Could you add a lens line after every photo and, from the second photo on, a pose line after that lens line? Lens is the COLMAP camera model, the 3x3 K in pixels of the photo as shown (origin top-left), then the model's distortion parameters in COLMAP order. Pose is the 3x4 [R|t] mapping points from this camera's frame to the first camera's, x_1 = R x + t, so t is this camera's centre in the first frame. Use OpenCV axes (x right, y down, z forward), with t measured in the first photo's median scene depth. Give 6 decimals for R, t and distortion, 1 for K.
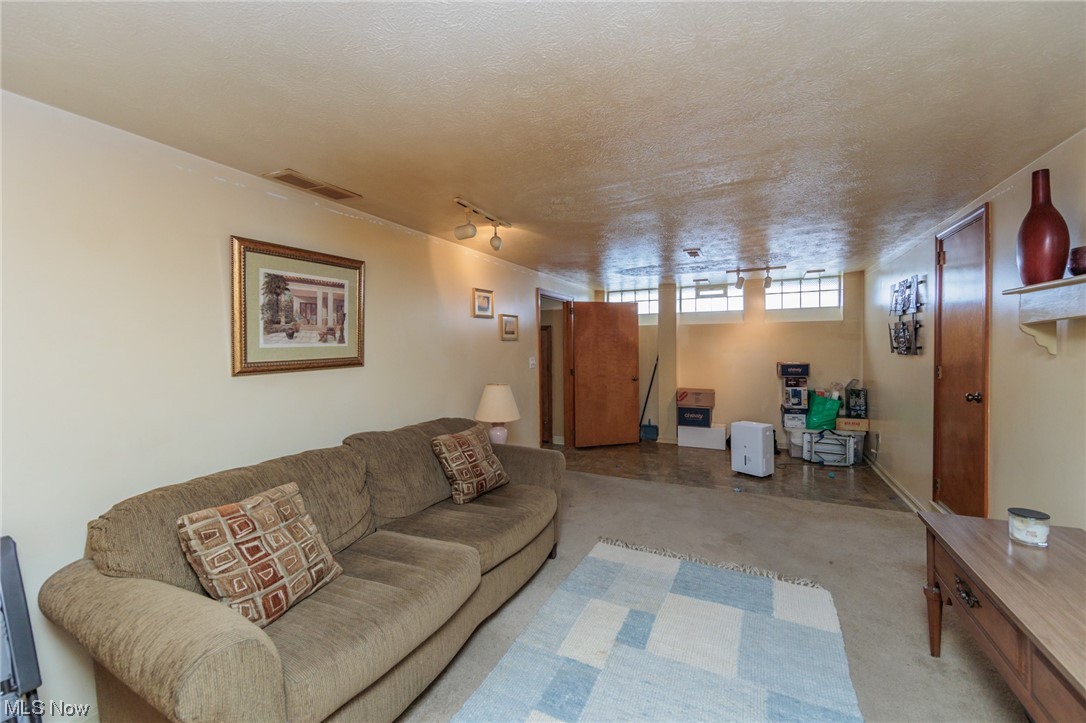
lens RADIAL K [[423.3, 0, 539.3], [0, 423.3, 353.2], [0, 0, 1]] dist [-0.000453, -0.000058]
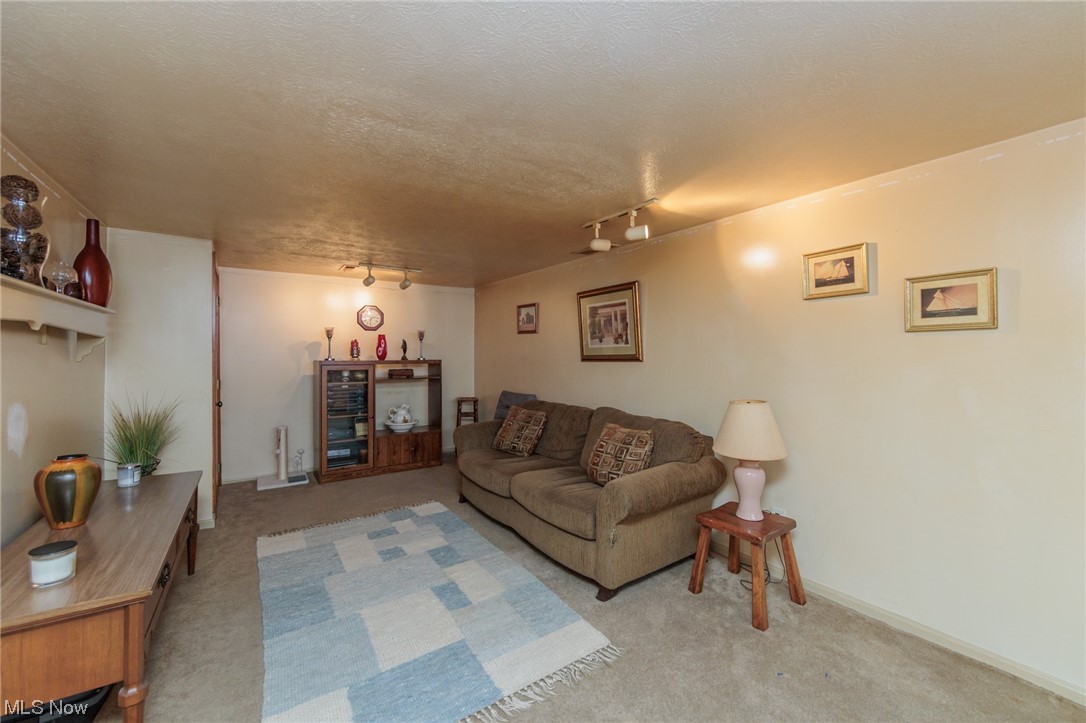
lens RADIAL K [[425.2, 0, 547.9], [0, 425.2, 352.1], [0, 0, 1]] dist [-0.001244, -0.000136]
pose [[-0.471465, 0.016523, -0.881730, 0.936846], [-0.004624, 0.999764, 0.021208, -0.027356], [0.881872, 0.014076, -0.471278, 1.490820]]
